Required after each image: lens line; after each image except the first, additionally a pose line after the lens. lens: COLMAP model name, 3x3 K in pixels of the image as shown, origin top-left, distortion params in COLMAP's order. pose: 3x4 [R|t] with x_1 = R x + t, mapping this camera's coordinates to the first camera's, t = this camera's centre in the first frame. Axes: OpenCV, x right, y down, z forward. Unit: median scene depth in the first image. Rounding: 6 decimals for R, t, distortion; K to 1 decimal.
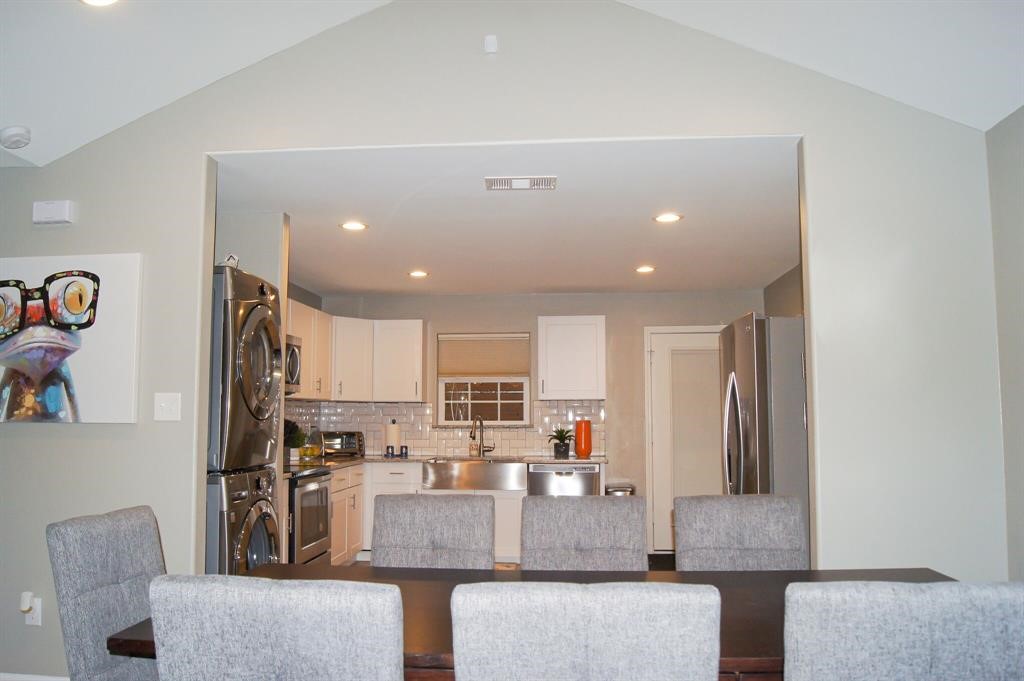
lens RADIAL K [[794.0, 0, 512.0], [0, 794.0, 340.5], [0, 0, 1]] dist [-0.077572, -0.002972]
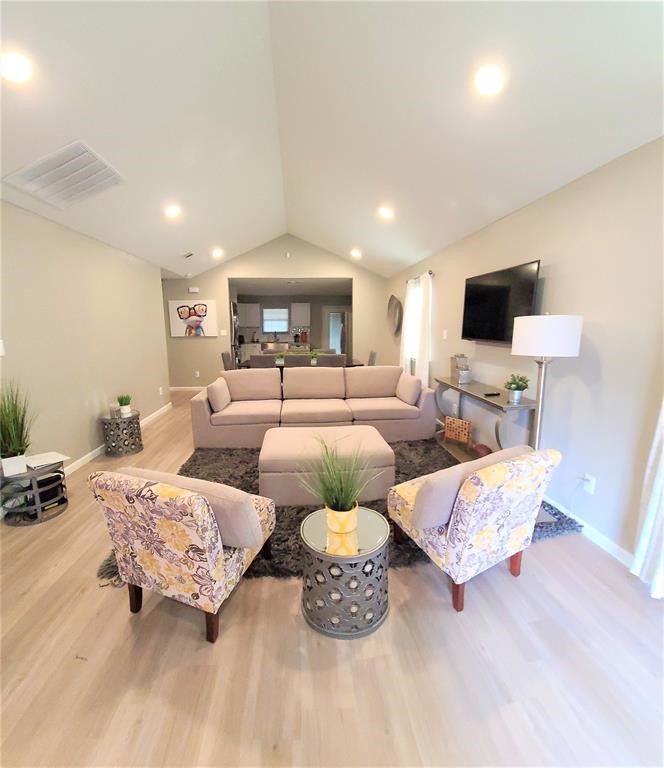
lens RADIAL K [[324.9, 0, 332.0], [0, 324.9, 384.0], [0, 0, 1]] dist [-0.000311, -0.000020]
pose [[0.978274, -0.035957, 0.204173, -0.096202], [-0.021411, 0.962054, 0.272017, -0.079825], [-0.206207, -0.270479, 0.940383, -0.517552]]
